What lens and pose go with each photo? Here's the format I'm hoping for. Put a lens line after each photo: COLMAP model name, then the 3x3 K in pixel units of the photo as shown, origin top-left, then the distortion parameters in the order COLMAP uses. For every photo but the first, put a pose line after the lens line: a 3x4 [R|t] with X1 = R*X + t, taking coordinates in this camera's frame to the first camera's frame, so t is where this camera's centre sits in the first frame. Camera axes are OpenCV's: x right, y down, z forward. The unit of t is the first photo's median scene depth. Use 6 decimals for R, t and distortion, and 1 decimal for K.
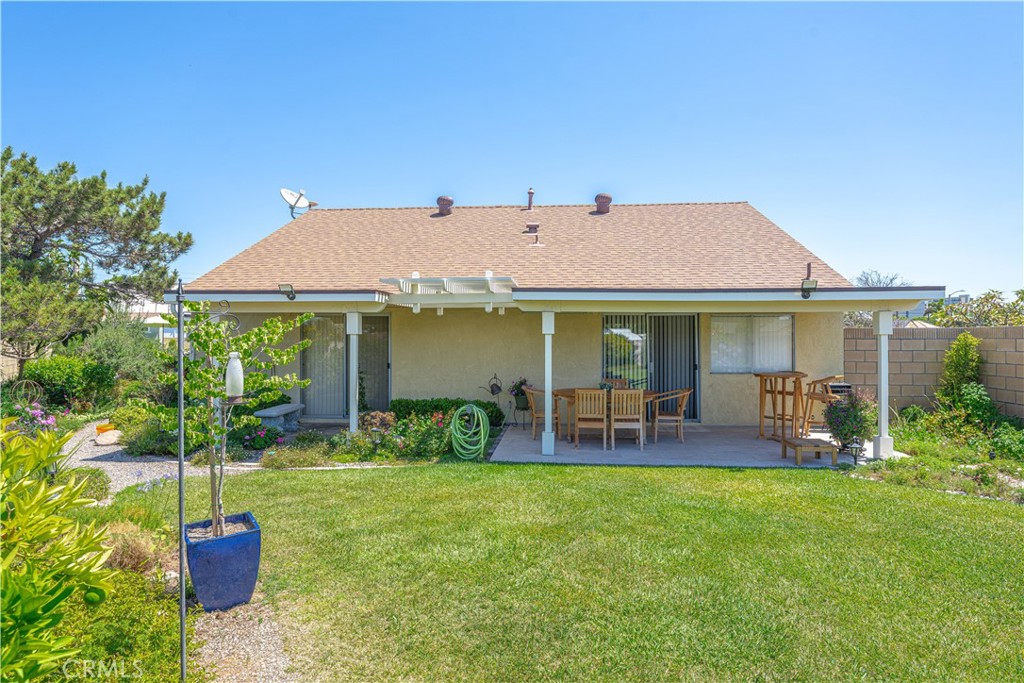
lens RADIAL K [[564.8, 0, 513.5], [0, 564.8, 341.5], [0, 0, 1]] dist [0.000757, 0.000303]
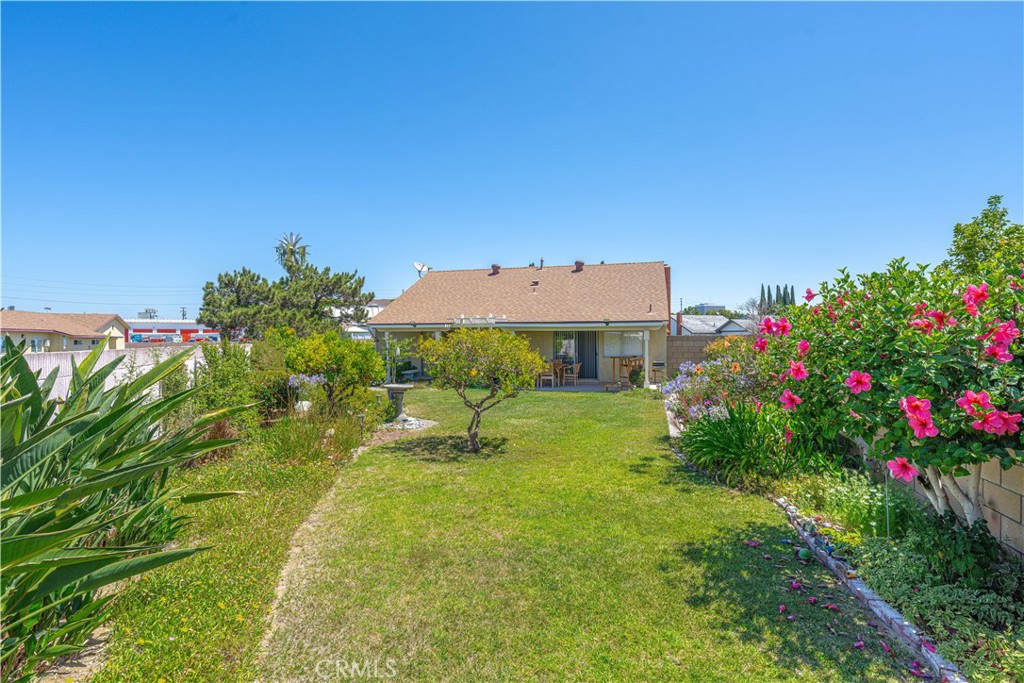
lens RADIAL K [[503.2, 0, 511.1], [0, 503.2, 342.1], [0, 0, 1]] dist [0.000435, 0.000003]
pose [[0.977126, -0.002346, -0.212650, 0.379547], [0.003830, 0.999971, 0.006567, -0.012612], [0.212629, -0.007231, 0.977106, -0.834179]]
